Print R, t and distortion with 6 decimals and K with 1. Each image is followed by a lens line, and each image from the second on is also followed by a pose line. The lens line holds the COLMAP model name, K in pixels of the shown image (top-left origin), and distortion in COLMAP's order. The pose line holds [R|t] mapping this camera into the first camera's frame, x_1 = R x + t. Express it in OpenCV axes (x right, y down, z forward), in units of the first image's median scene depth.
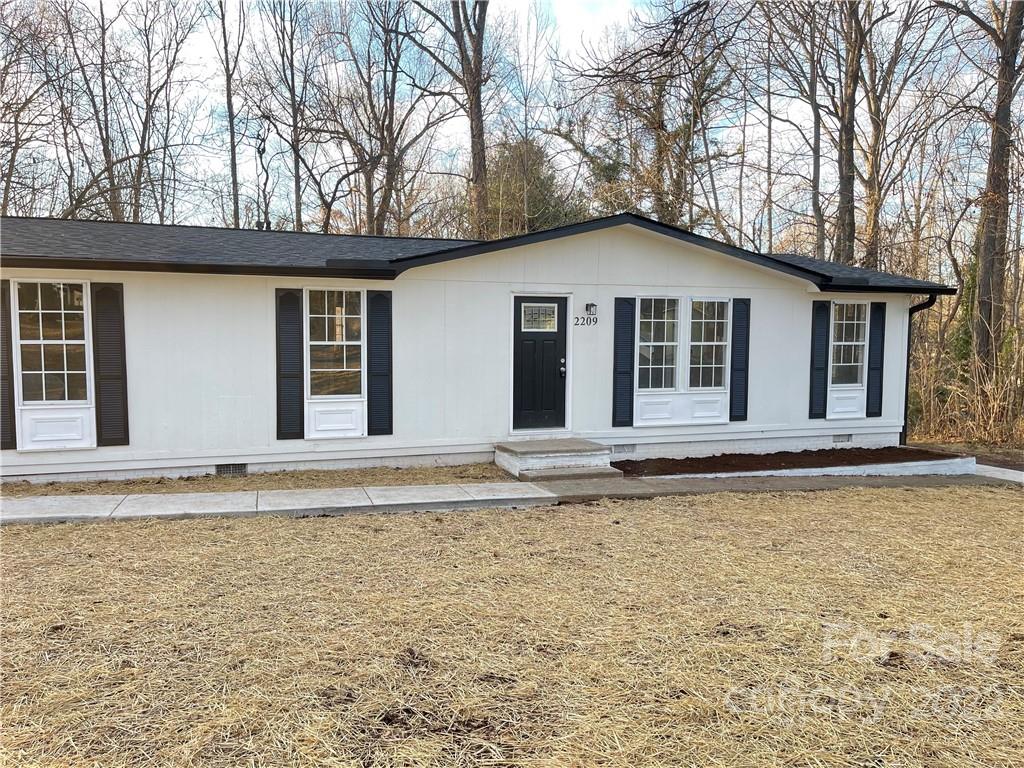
lens RADIAL K [[766.6, 0, 506.1], [0, 766.6, 388.1], [0, 0, 1]] dist [0.047068, -0.033090]
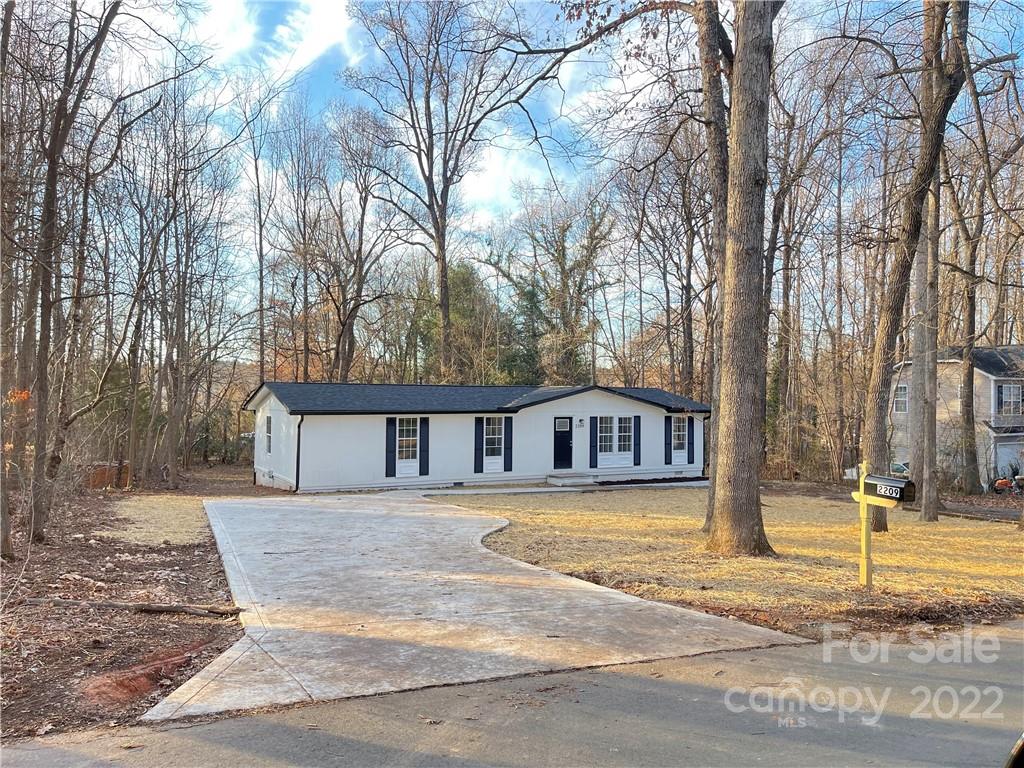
lens RADIAL K [[766.6, 0, 511.4], [0, 766.6, 384.9], [0, 0, 1]] dist [0.047068, -0.033090]
pose [[0.986799, 0.005085, 0.161868, -0.499169], [0.009076, 0.996200, -0.086625, -0.005190], [-0.161694, 0.086951, 0.983003, -1.384843]]
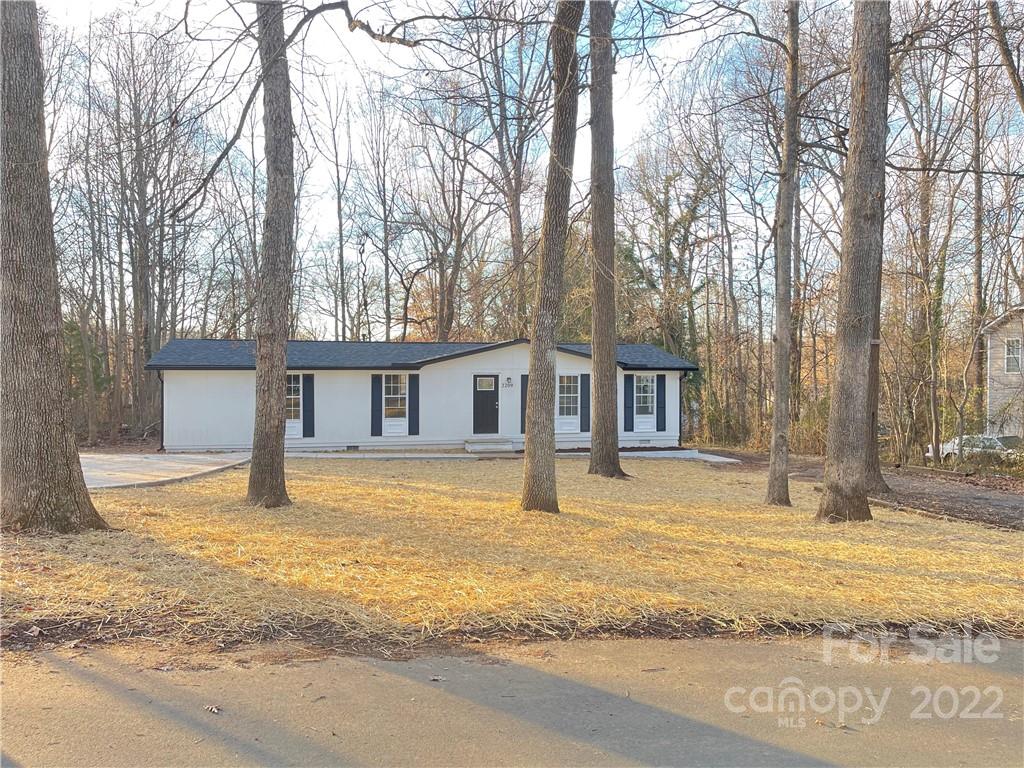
lens RADIAL K [[766.6, 0, 516.0], [0, 766.6, 380.9], [0, 0, 1]] dist [0.047068, -0.033090]
pose [[0.995081, -0.001559, -0.099054, 0.329564], [-0.004064, 0.998392, -0.056537, 0.023449], [0.098983, 0.056661, 0.993475, -1.136710]]
